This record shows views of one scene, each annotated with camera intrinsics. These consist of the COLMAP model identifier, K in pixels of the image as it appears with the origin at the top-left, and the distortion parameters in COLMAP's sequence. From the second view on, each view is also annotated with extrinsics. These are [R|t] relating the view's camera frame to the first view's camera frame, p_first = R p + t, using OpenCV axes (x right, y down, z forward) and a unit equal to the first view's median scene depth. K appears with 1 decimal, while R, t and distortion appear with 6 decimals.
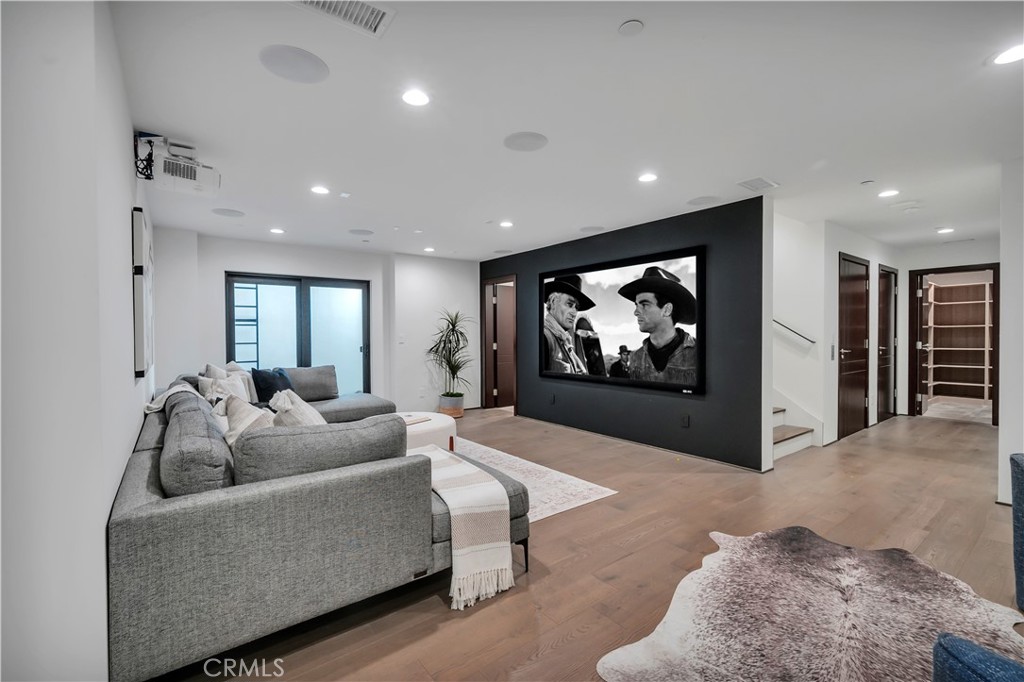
lens RADIAL K [[445.4, 0, 512.0], [0, 445.4, 341.0], [0, 0, 1]] dist [0.000109, 0.000035]
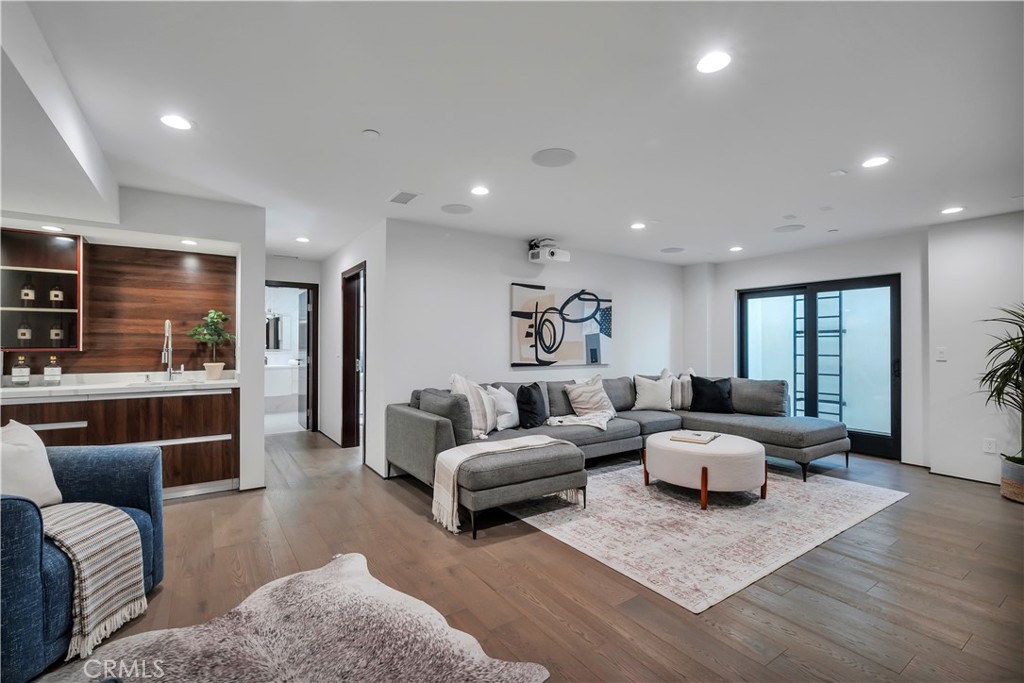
lens RADIAL K [[450.4, 0, 512.0], [0, 450.4, 341.5], [0, 0, 1]] dist [0.000518, 0.000054]
pose [[-0.047389, -0.002908, -0.998872, 0.534809], [-0.017965, 0.999836, -0.002058, -0.013338], [0.998715, 0.017848, -0.047433, 0.482017]]
